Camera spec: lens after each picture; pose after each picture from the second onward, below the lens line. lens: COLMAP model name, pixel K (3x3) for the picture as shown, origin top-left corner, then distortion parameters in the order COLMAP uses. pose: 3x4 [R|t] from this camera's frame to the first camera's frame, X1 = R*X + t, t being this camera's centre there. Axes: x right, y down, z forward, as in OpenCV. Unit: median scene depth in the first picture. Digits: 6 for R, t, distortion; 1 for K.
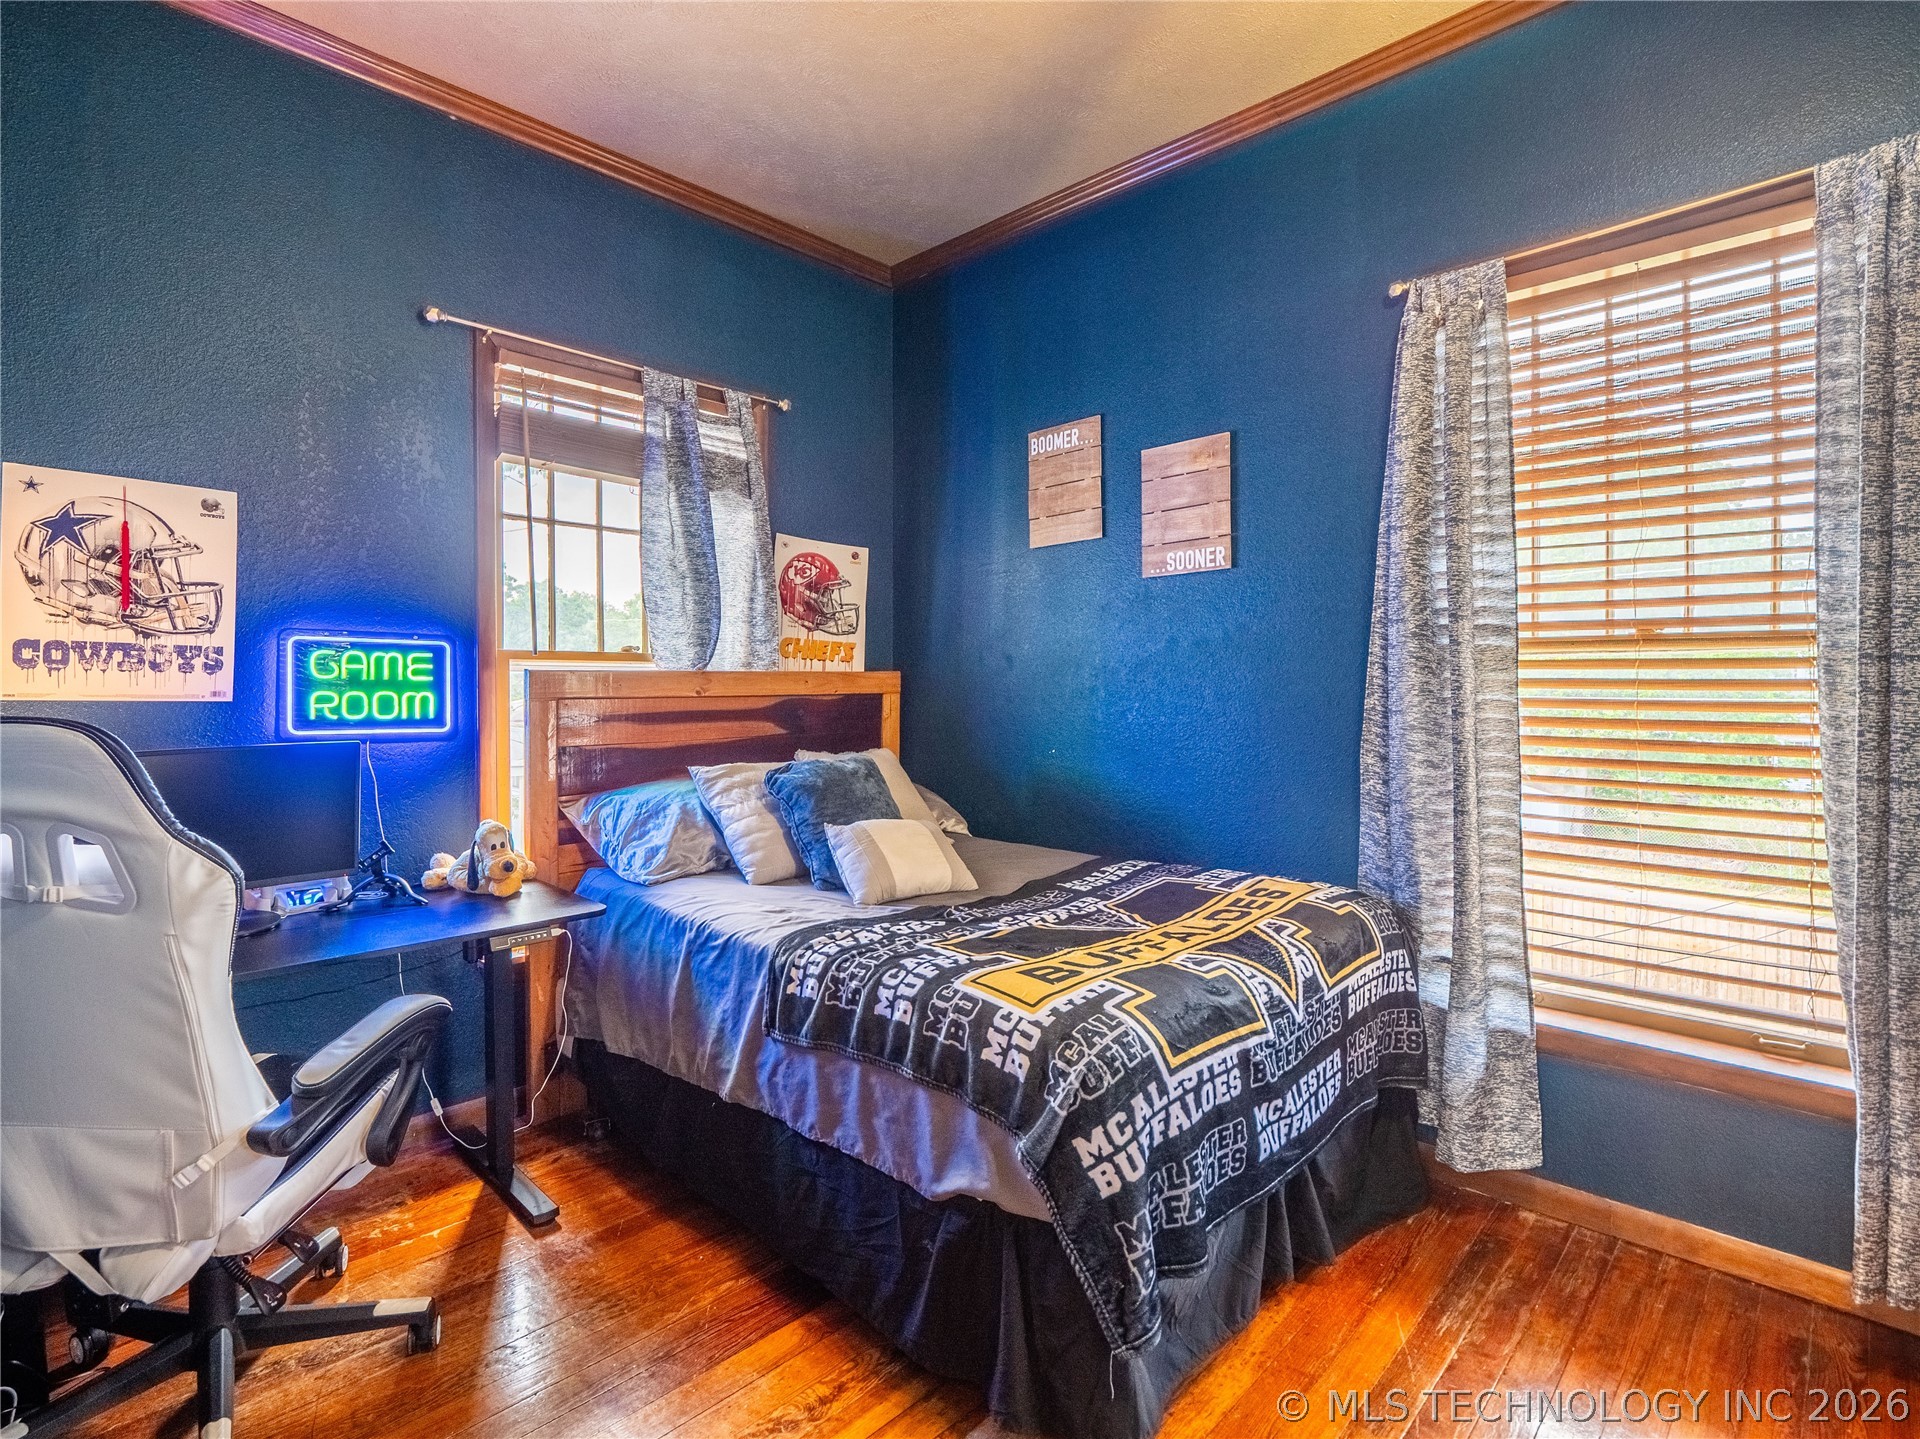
lens RADIAL K [[948.6, 0, 961.0], [0, 948.6, 702.5], [0, 0, 1]] dist [-0.014137, -0.000625]
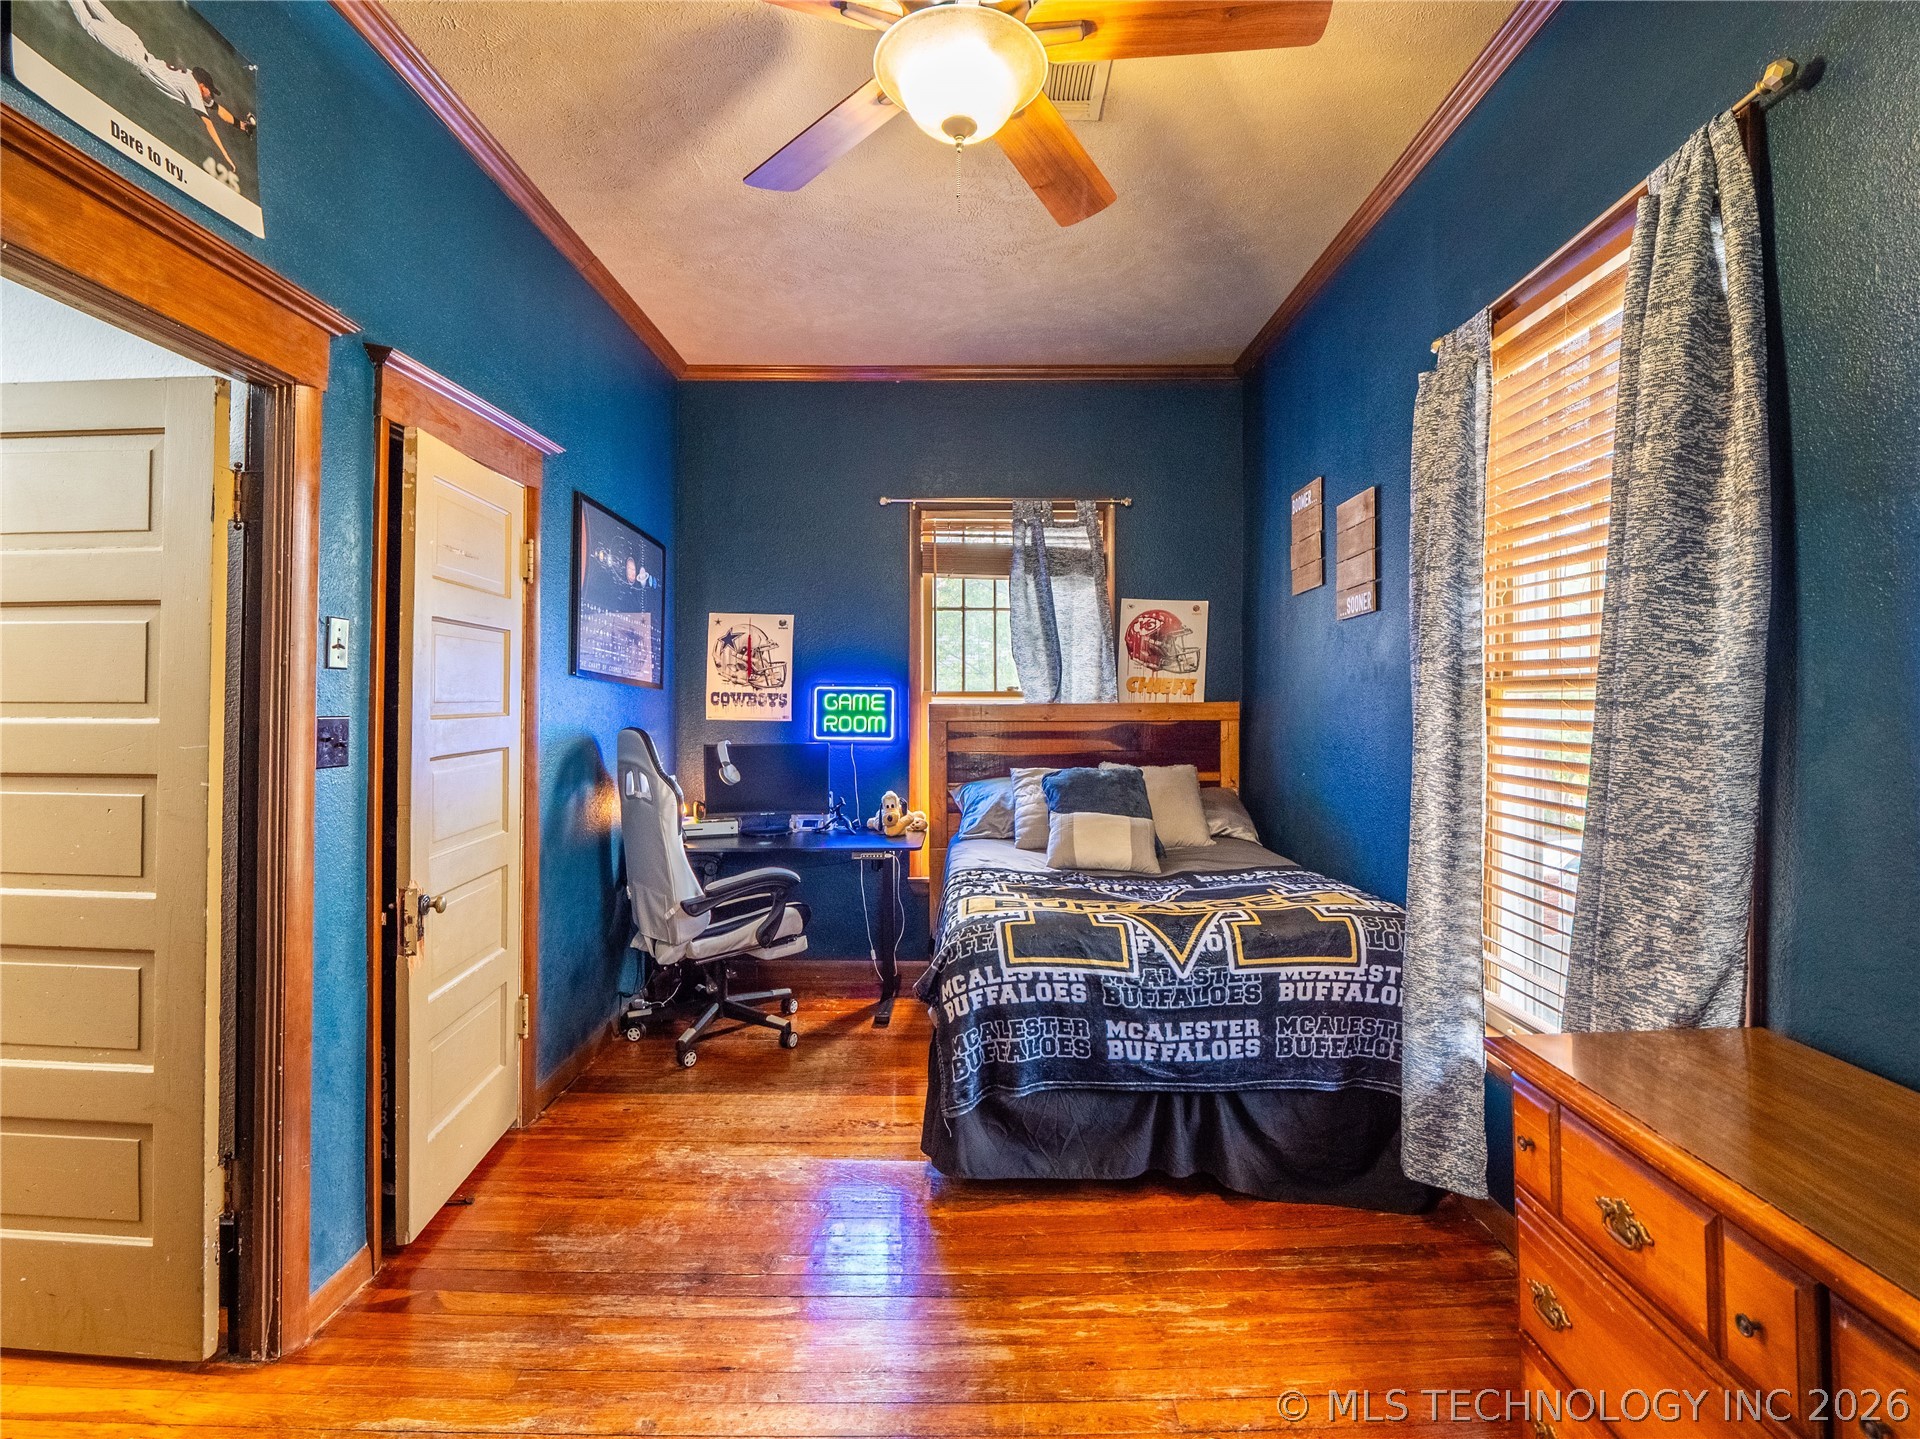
lens RADIAL K [[948.6, 0, 961.0], [0, 948.6, 702.5], [0, 0, 1]] dist [-0.014137, -0.000625]
pose [[0.689598, 0.000996, -0.724191, 0.834239], [-0.013866, 0.999834, -0.011828, -0.019562], [0.724059, 0.018199, 0.689498, -0.104218]]
